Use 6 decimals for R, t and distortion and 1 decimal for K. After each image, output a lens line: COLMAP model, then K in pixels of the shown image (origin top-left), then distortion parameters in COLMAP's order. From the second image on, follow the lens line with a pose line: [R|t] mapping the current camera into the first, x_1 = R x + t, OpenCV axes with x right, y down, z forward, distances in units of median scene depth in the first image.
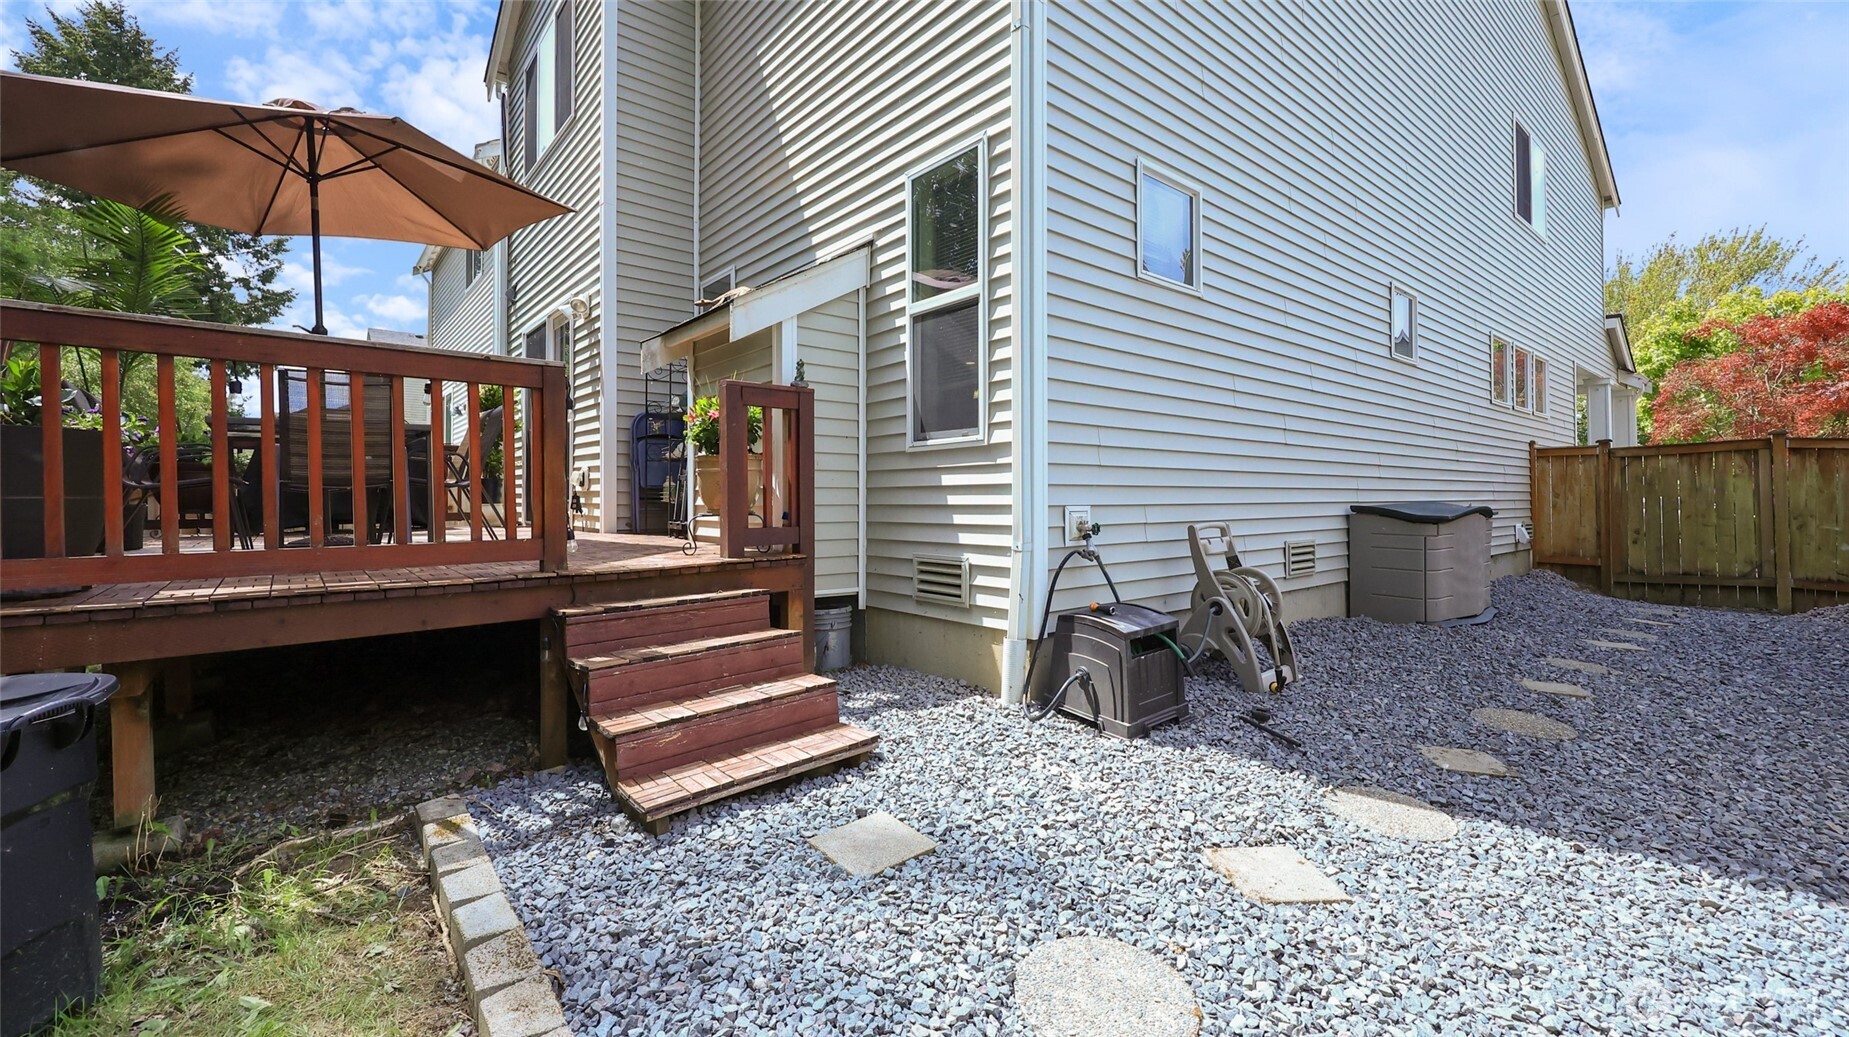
lens RADIAL K [[752.9, 0, 931.2], [0, 752.9, 512.2], [0, 0, 1]] dist [0.001362, 0.000154]
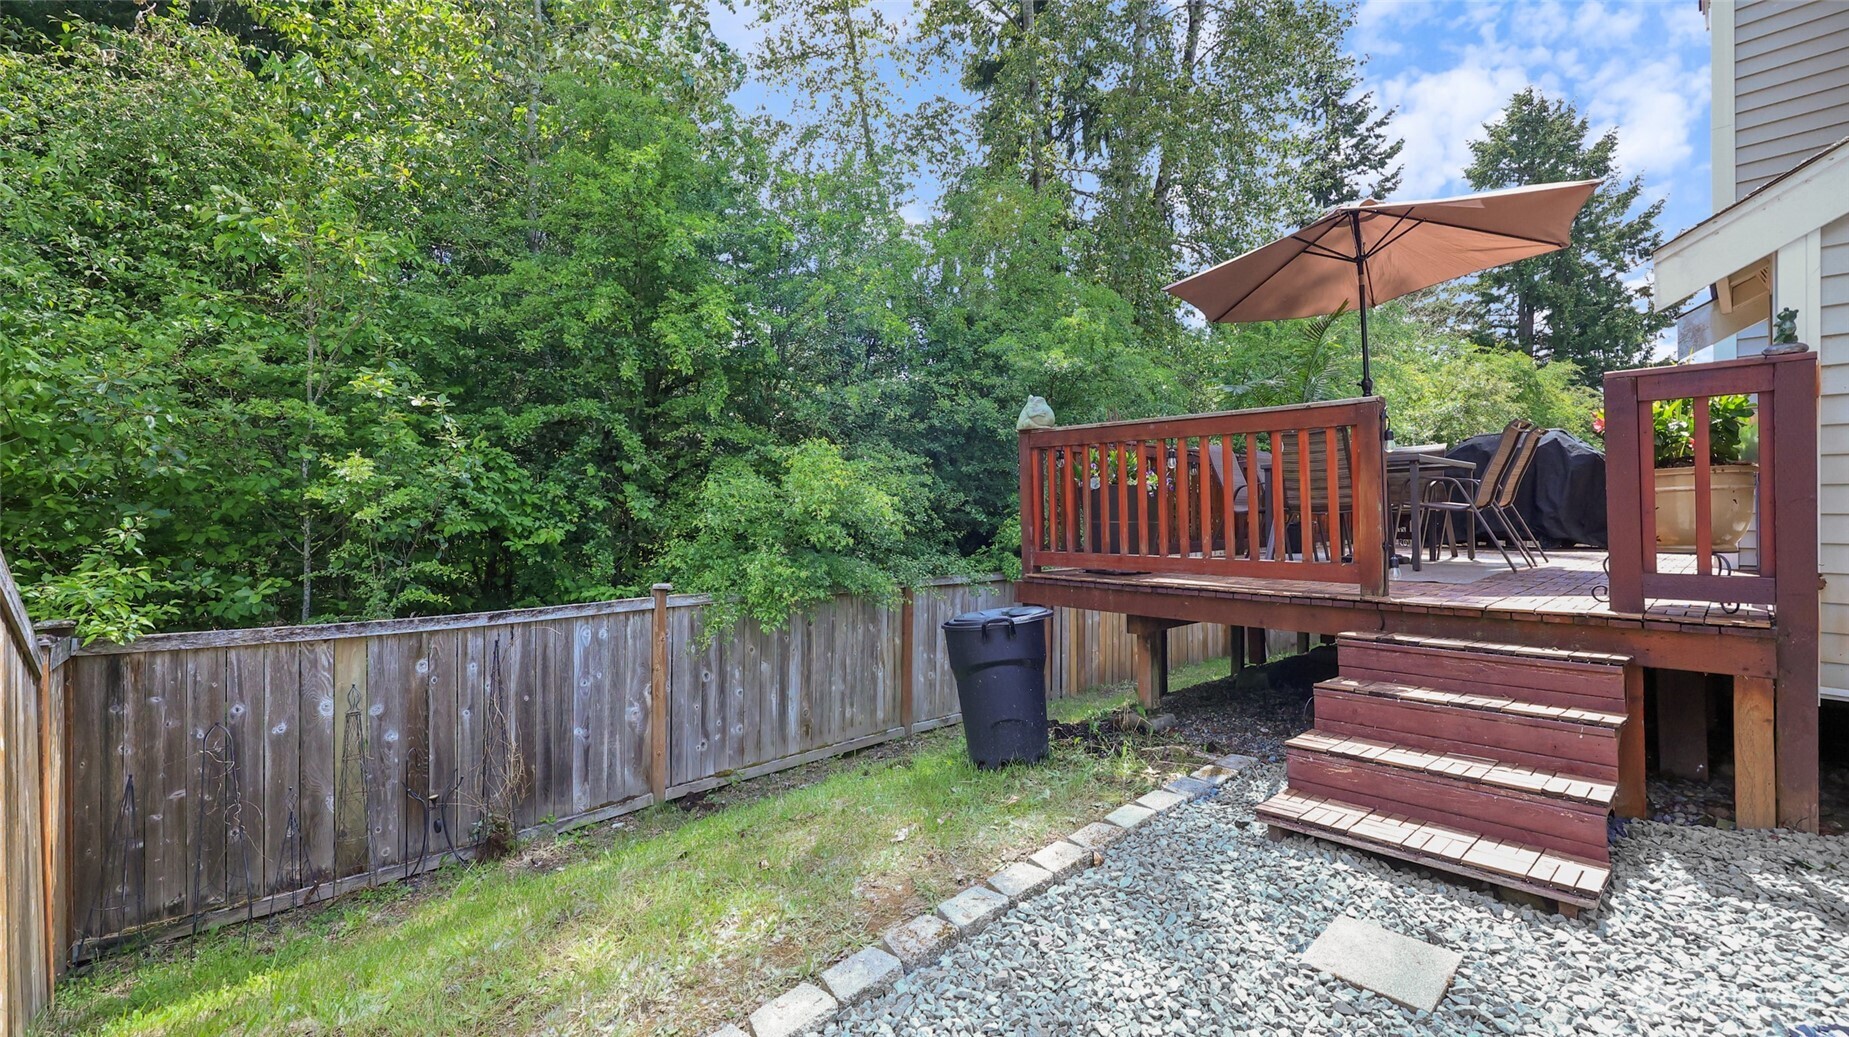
lens RADIAL K [[752.9, 0, 931.2], [0, 752.9, 512.2], [0, 0, 1]] dist [0.001362, 0.000154]
pose [[0.012563, 0.000076, -0.999921, 0.686011], [-0.008726, 0.999962, -0.000034, -0.044022], [0.999883, 0.008726, 0.012563, 0.452525]]
